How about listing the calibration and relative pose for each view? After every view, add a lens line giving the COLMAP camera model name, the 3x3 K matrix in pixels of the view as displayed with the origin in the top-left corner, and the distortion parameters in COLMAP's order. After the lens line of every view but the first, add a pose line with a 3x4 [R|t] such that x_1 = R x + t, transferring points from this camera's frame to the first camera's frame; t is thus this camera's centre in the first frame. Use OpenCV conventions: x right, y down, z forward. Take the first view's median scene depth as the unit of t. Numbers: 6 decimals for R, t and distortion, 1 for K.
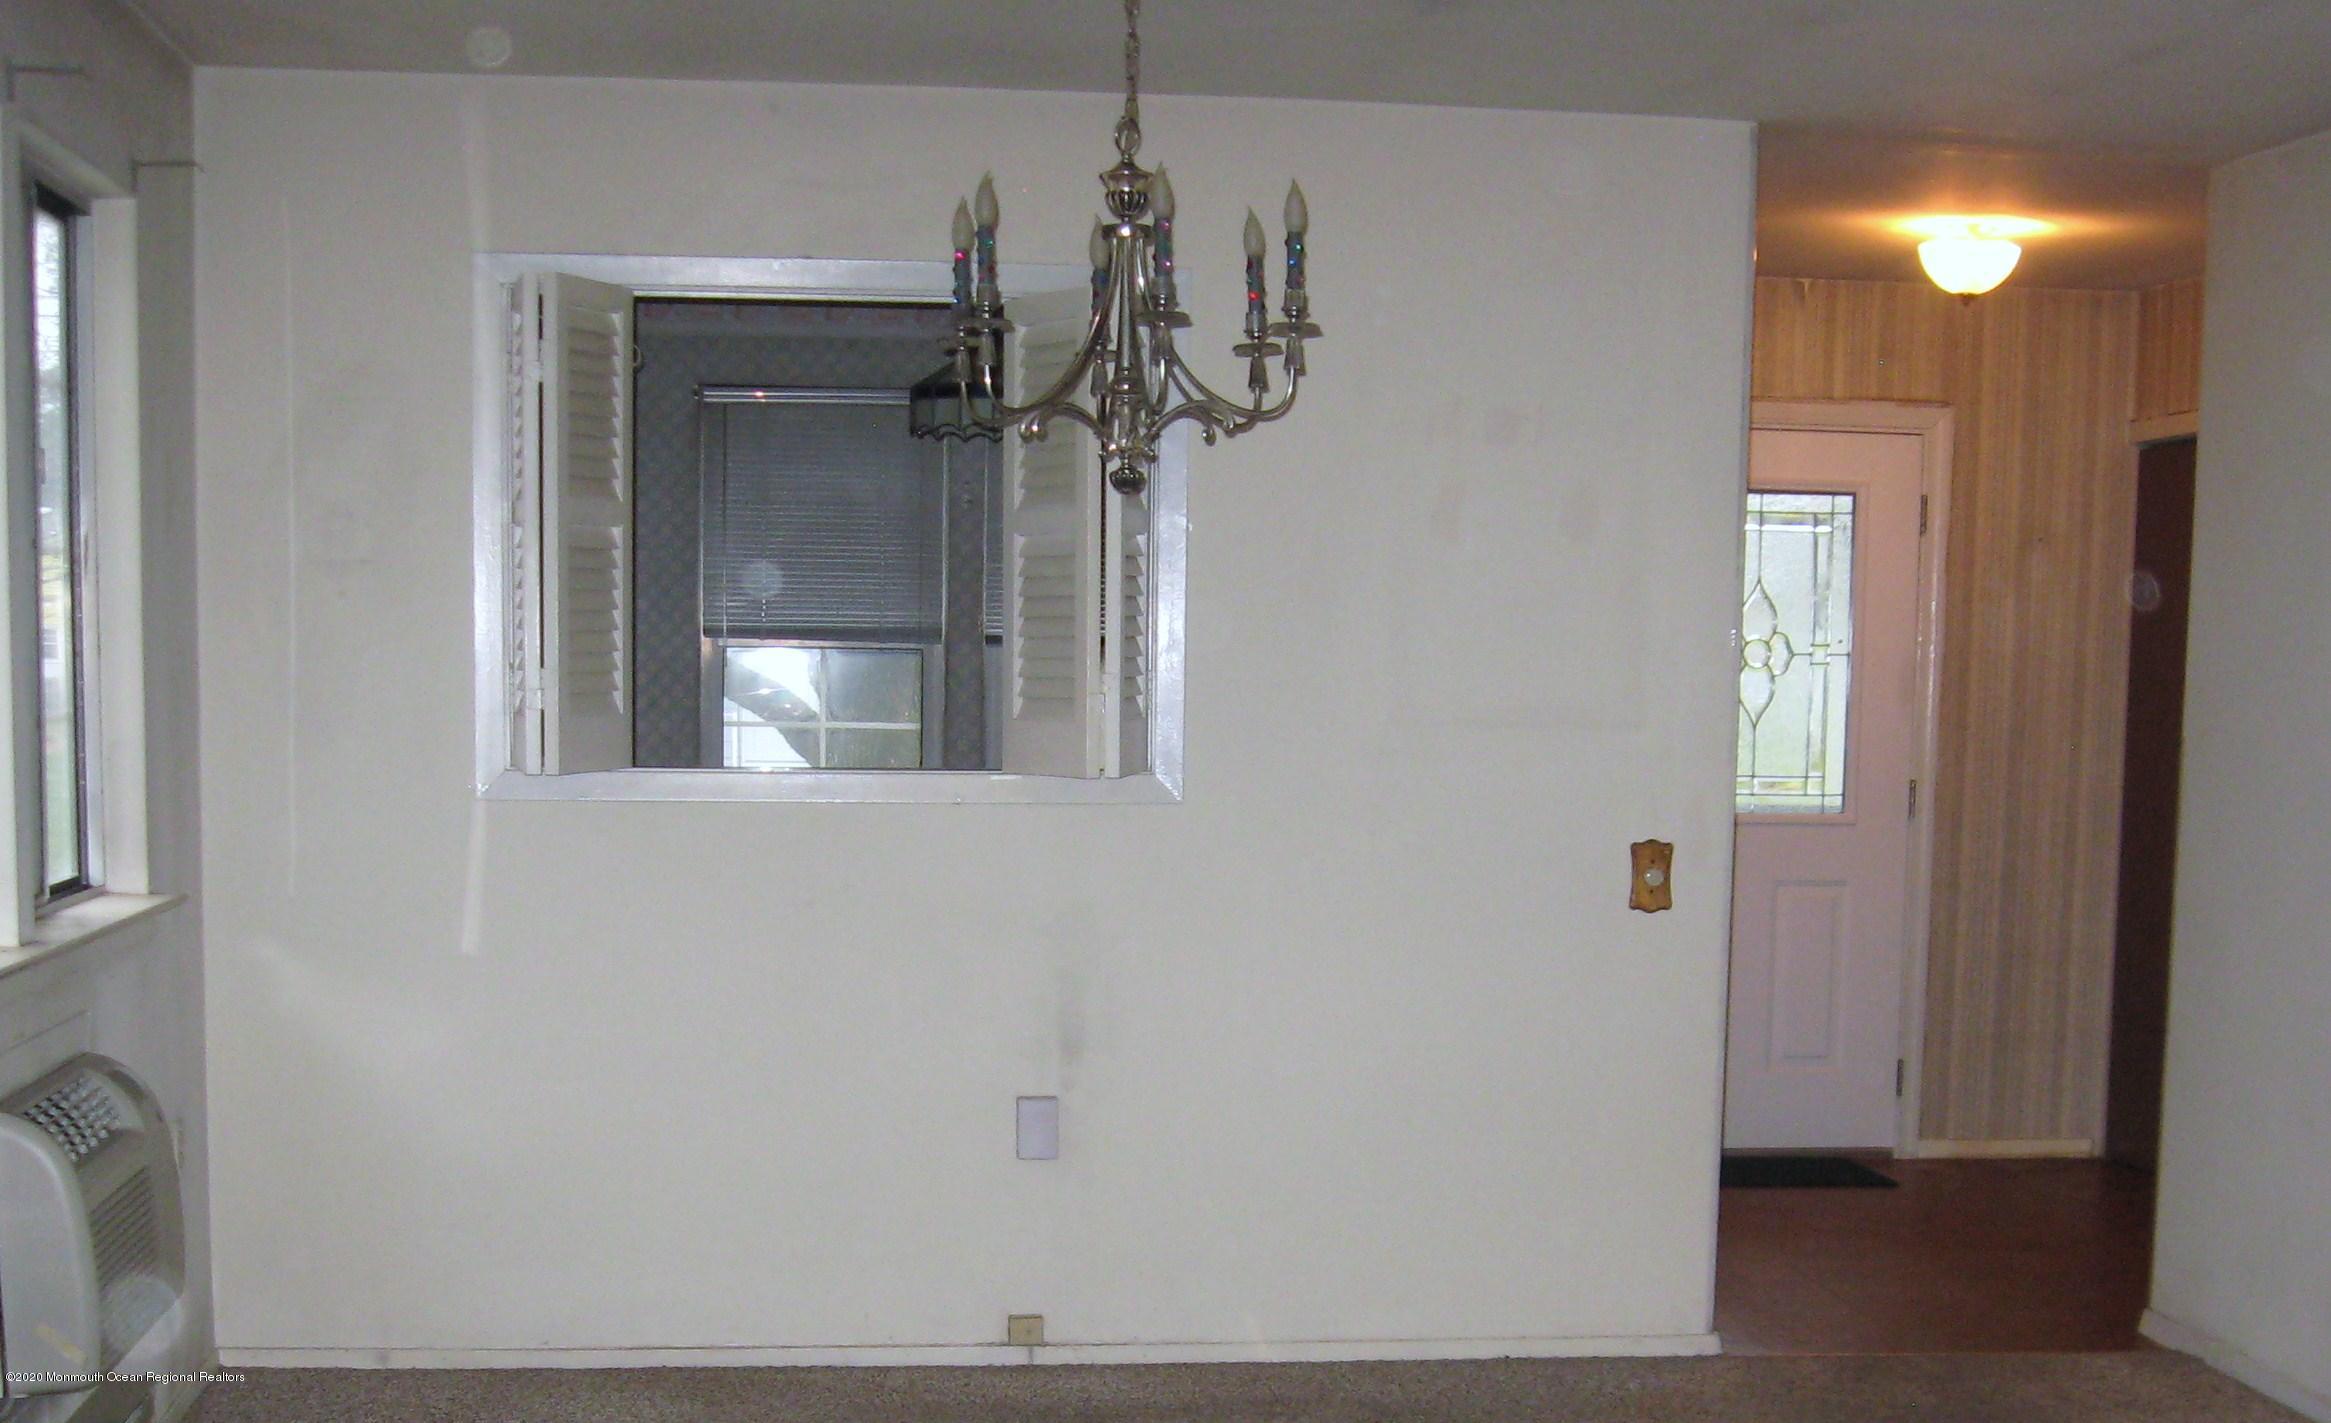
lens RADIAL K [[2450.8, 0, 1165.5], [0, 2450.8, 711.5], [0, 0, 1]] dist [-0.068120, -0.000816]
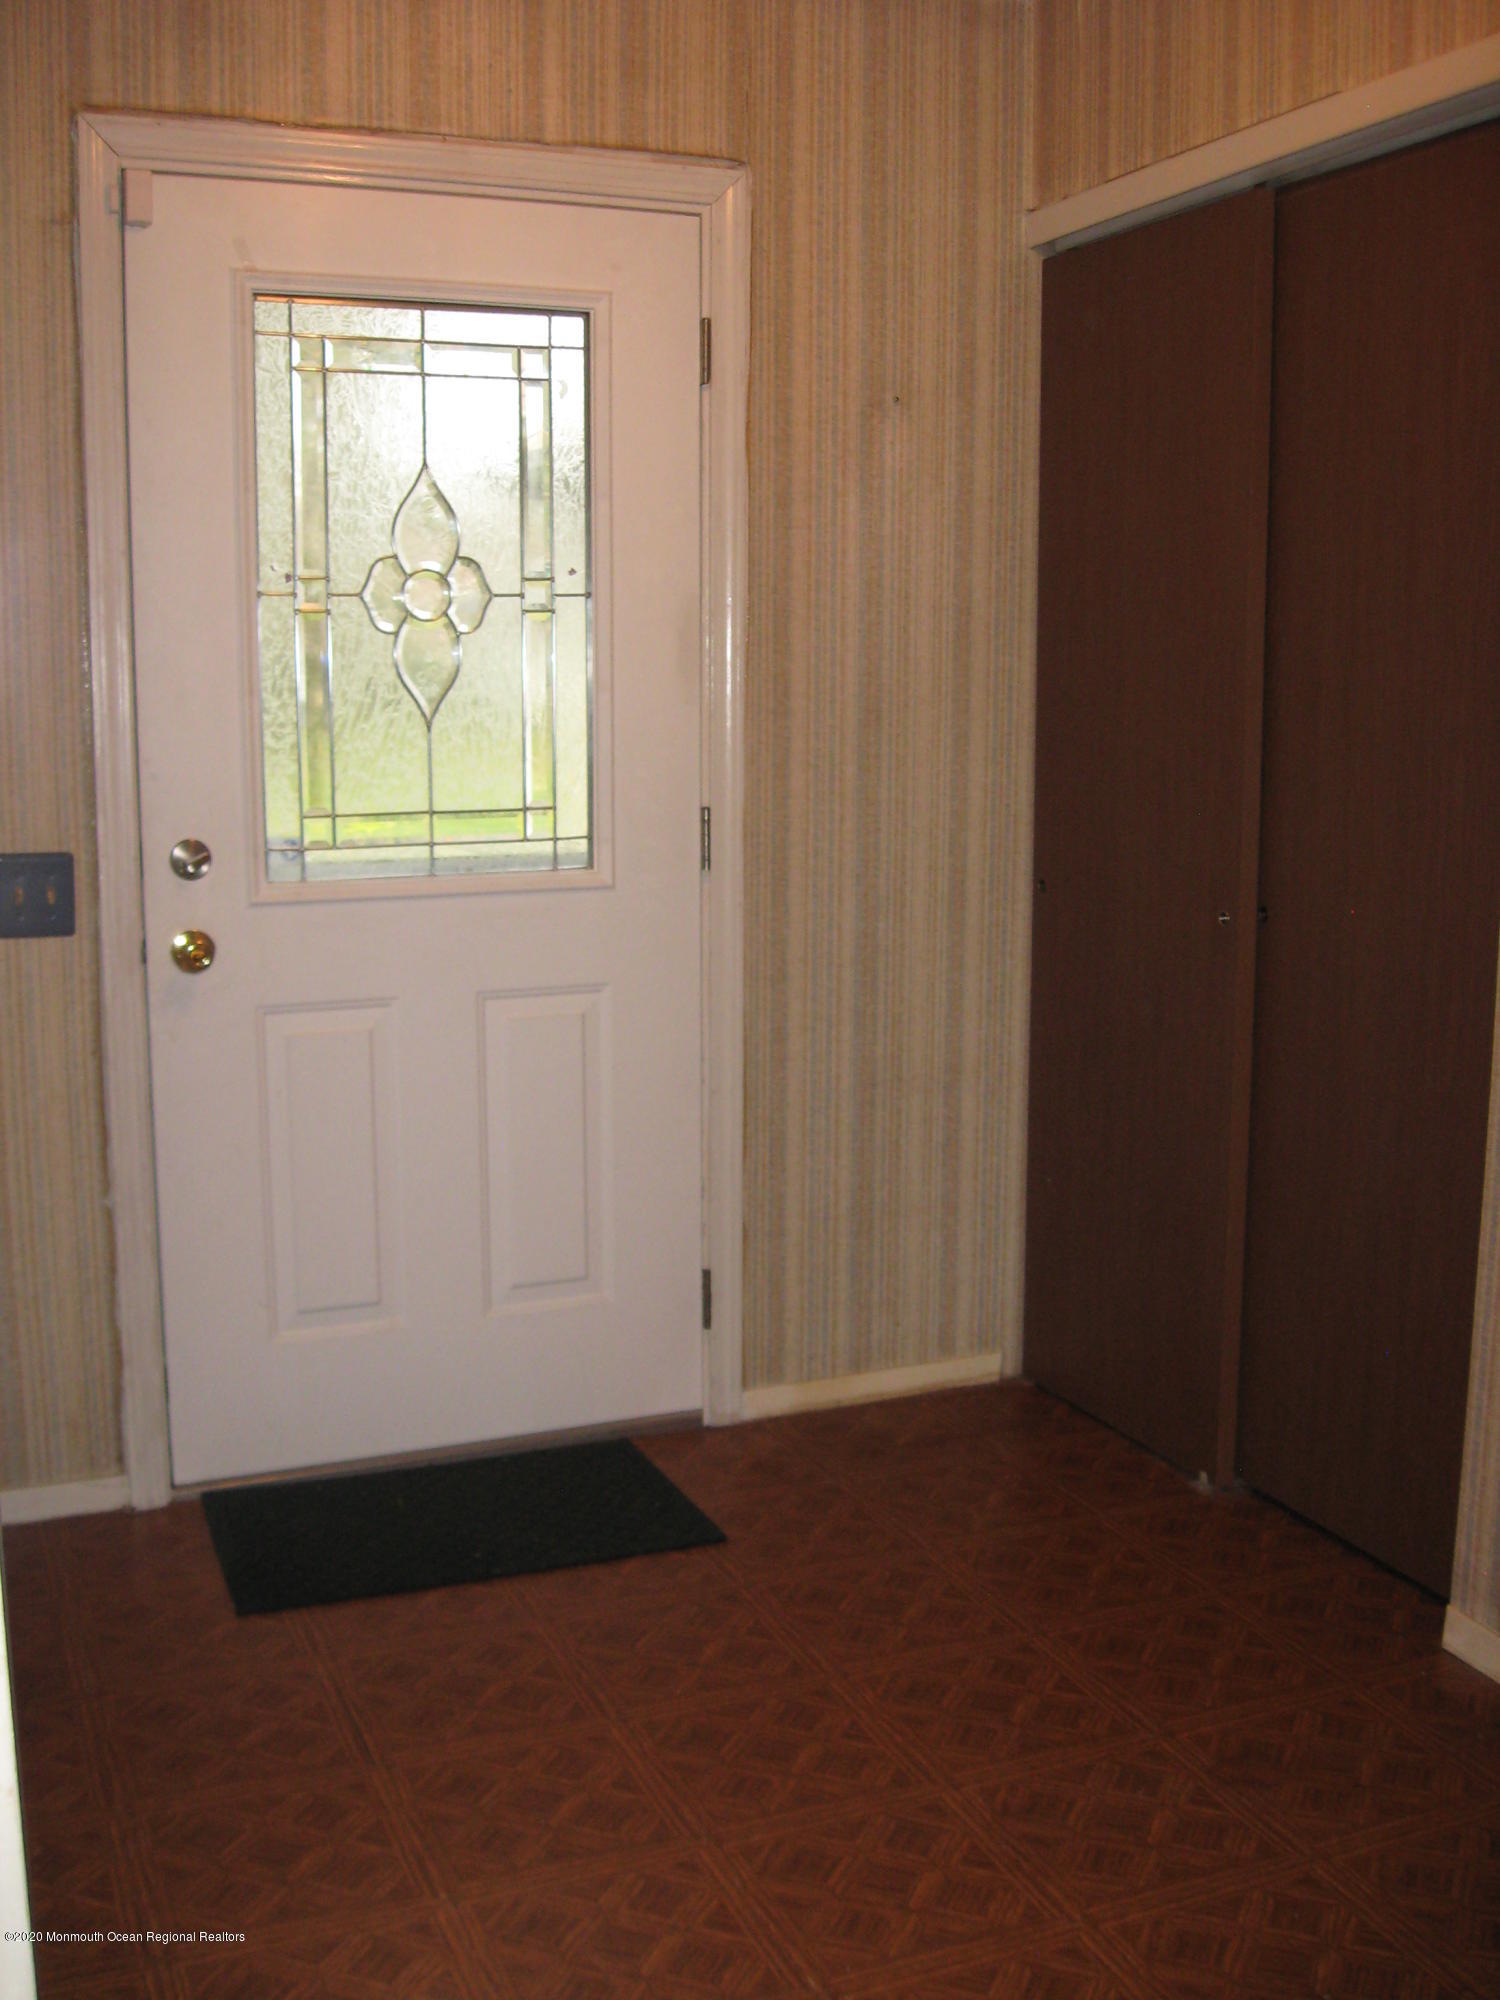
lens RADIAL K [[2078.5, 0, 750.0], [0, 2078.5, 1000.0], [0, 0, 1]] dist [-0.137674, 0.068772]
pose [[0.954469, -0.071204, 0.289687, 0.167090], [0.038849, 0.992495, 0.115952, 0.016705], [-0.295769, -0.099419, 0.950072, 0.510948]]
